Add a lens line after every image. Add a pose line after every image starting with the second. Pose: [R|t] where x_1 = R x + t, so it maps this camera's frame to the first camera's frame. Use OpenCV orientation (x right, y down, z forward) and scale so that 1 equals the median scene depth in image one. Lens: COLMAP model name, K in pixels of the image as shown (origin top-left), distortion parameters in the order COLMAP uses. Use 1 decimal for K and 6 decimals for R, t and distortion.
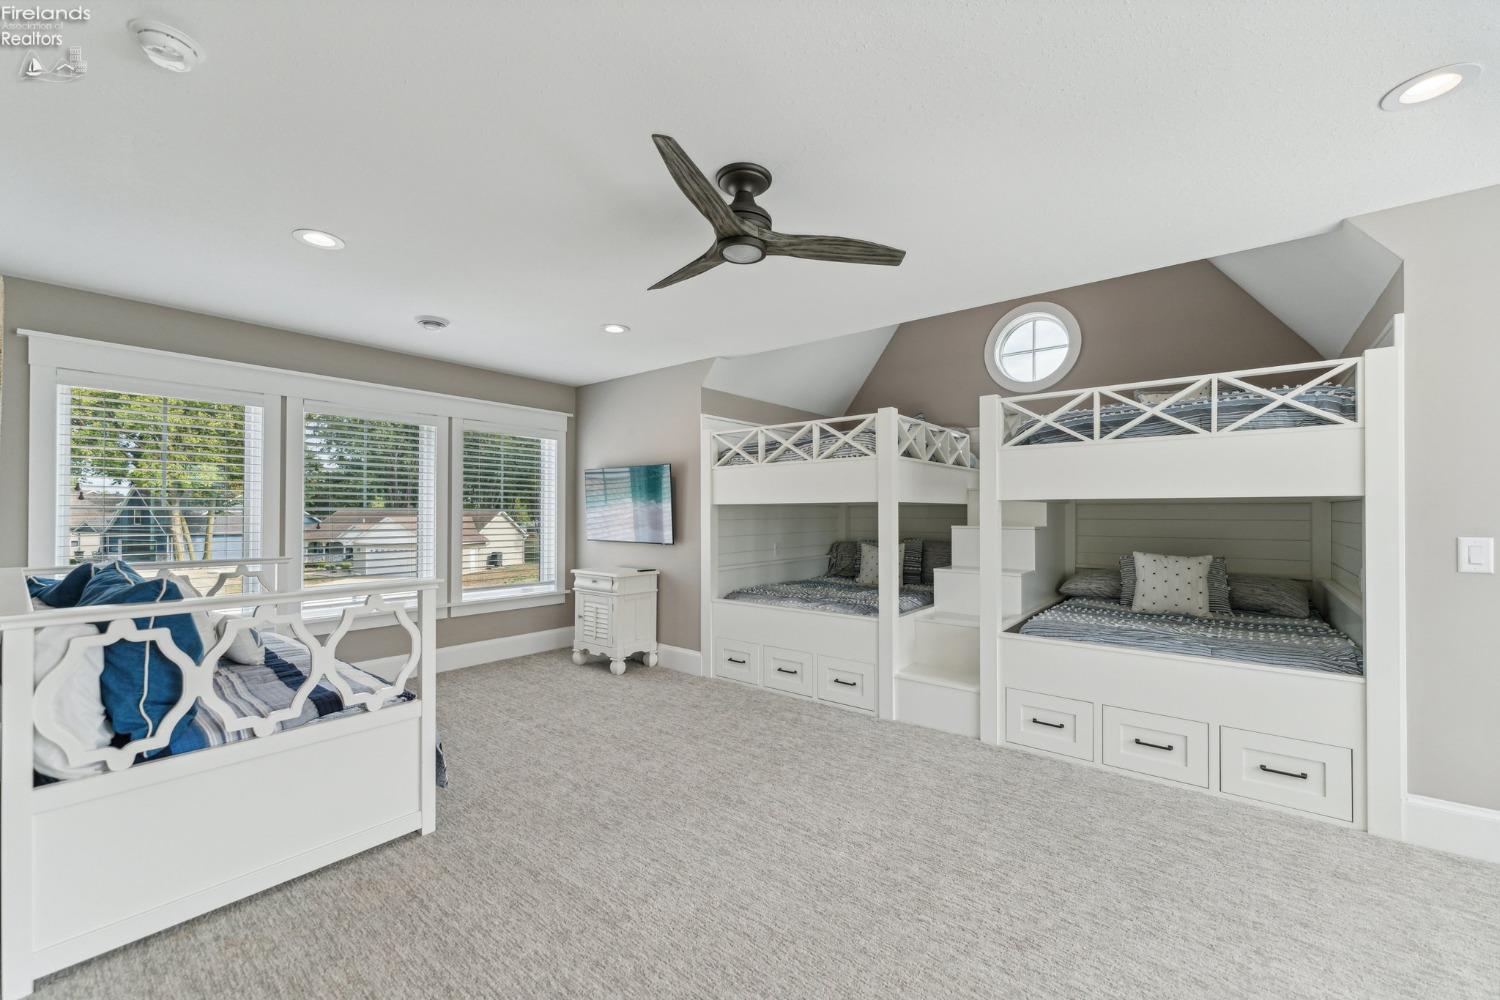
lens RADIAL K [[595.3, 0, 748.6], [0, 595.3, 514.3], [0, 0, 1]] dist [0.001599, 0.000003]
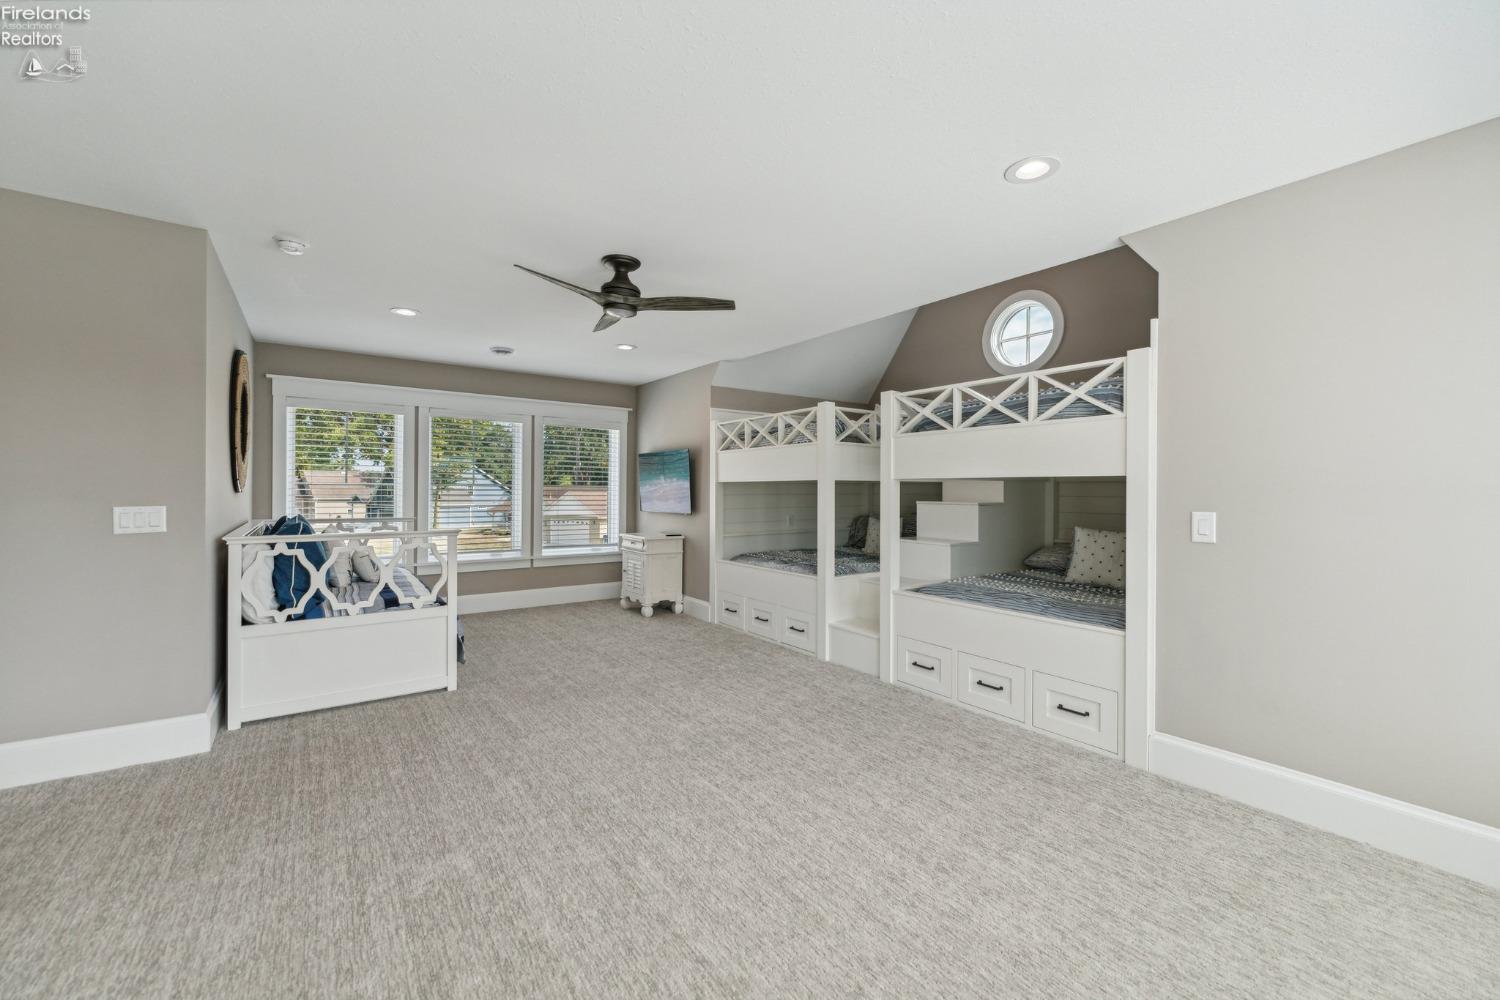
lens RADIAL K [[592.0, 0, 747.5], [0, 592.0, 495.6], [0, 0, 1]] dist [0.001532, 0.000123]
pose [[0.967121, 0.007350, -0.254212, 0.459827], [-0.005633, 0.999956, 0.007479, 0.002637], [0.254256, -0.005801, 0.967120, -0.235713]]
